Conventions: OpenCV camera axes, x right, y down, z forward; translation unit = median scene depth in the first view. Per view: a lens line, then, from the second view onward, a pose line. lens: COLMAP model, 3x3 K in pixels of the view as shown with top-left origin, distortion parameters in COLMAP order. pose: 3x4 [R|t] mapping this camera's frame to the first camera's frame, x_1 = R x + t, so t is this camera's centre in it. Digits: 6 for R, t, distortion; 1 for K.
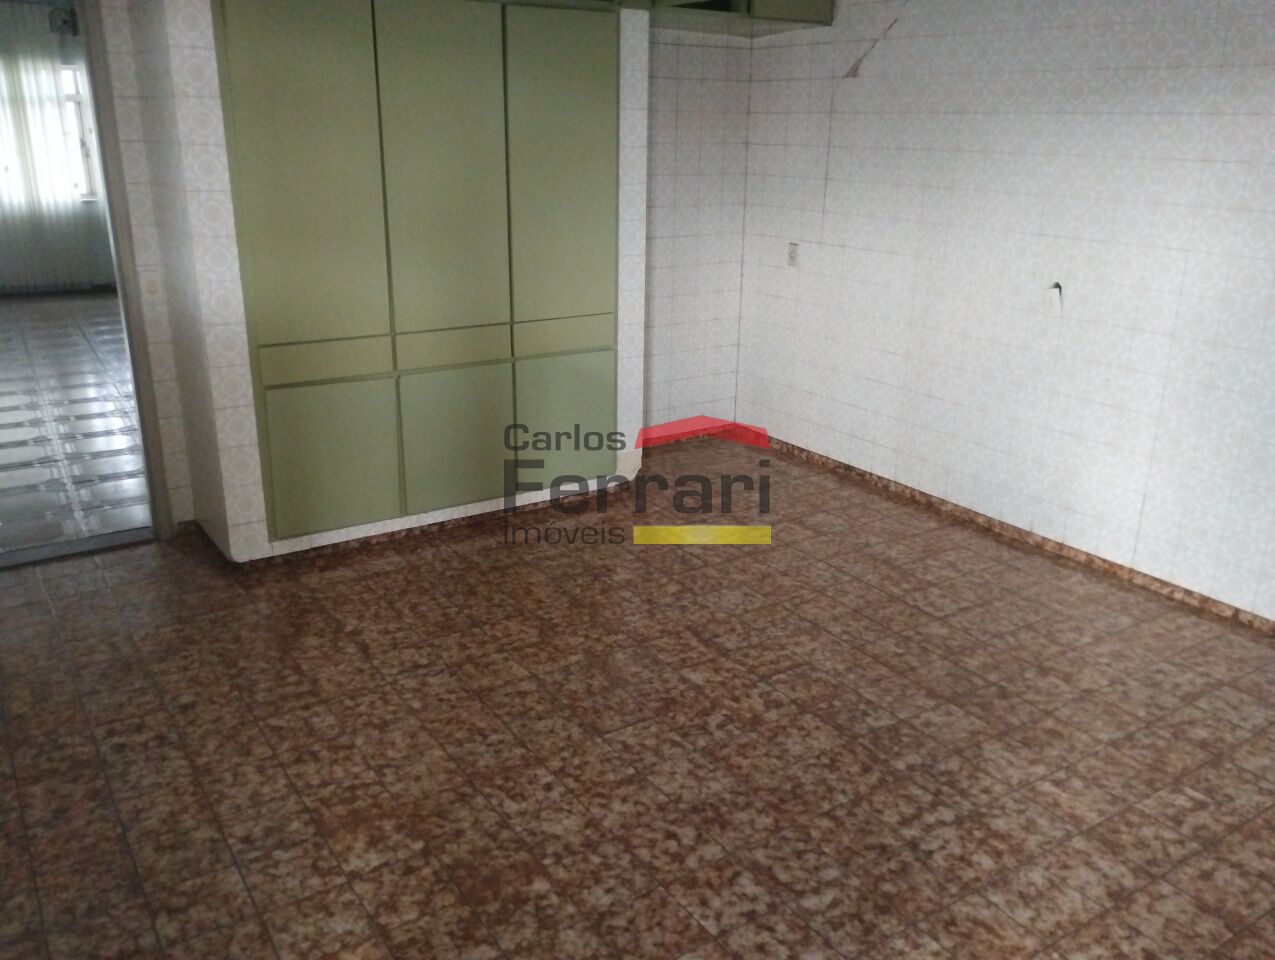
lens RADIAL K [[1061.5, 0, 637.5], [0, 1061.5, 480.0], [0, 0, 1]] dist [0.030070, -0.006739]
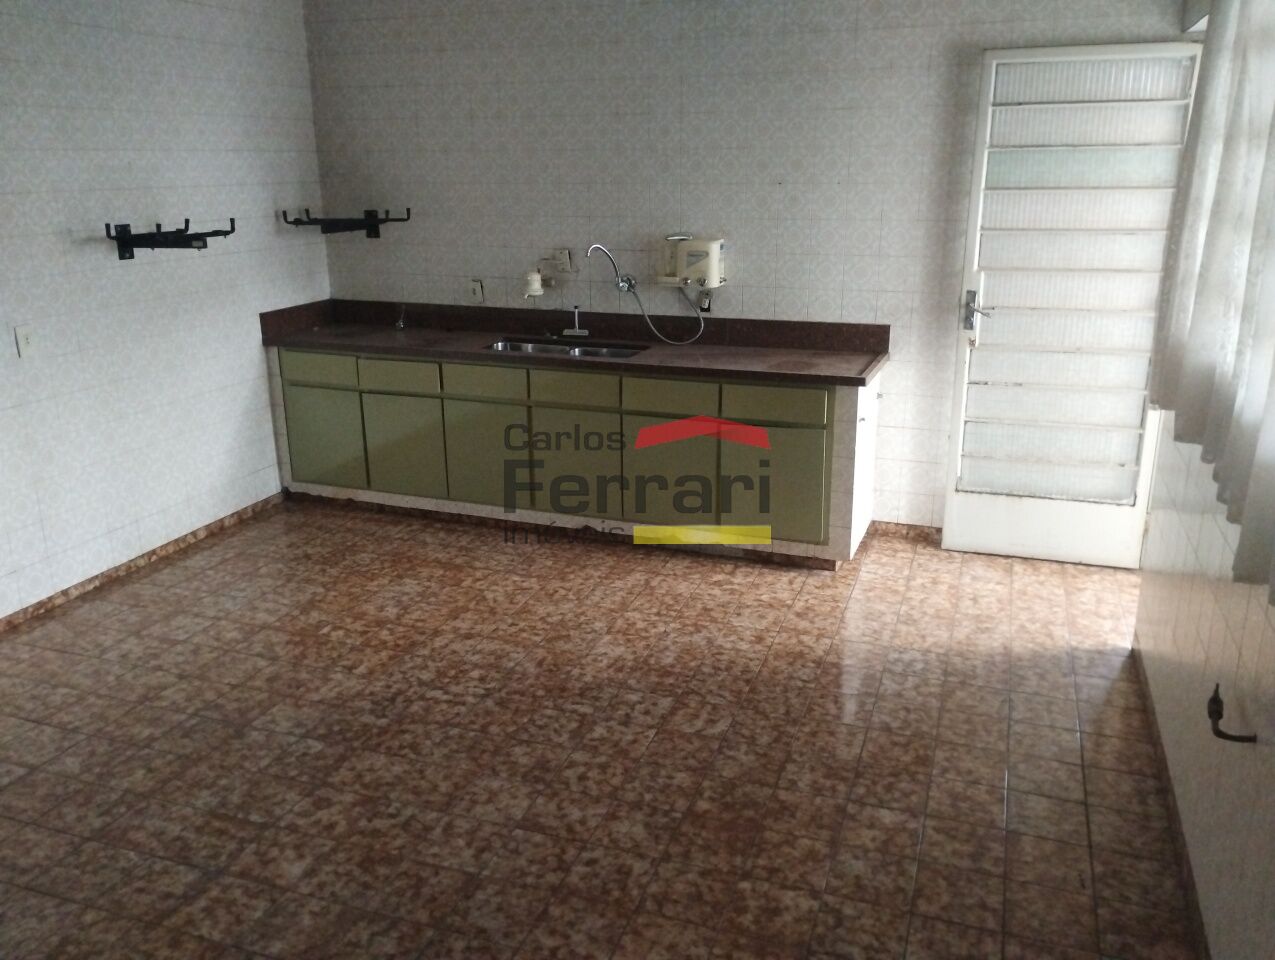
lens RADIAL K [[1061.5, 0, 637.5], [0, 1061.5, 480.0], [0, 0, 1]] dist [0.030070, -0.006739]
pose [[-0.609479, -0.237432, 0.756414, -0.774557], [0.251598, 0.846855, 0.468545, -0.445766], [-0.751821, 0.475880, -0.456403, 1.299829]]
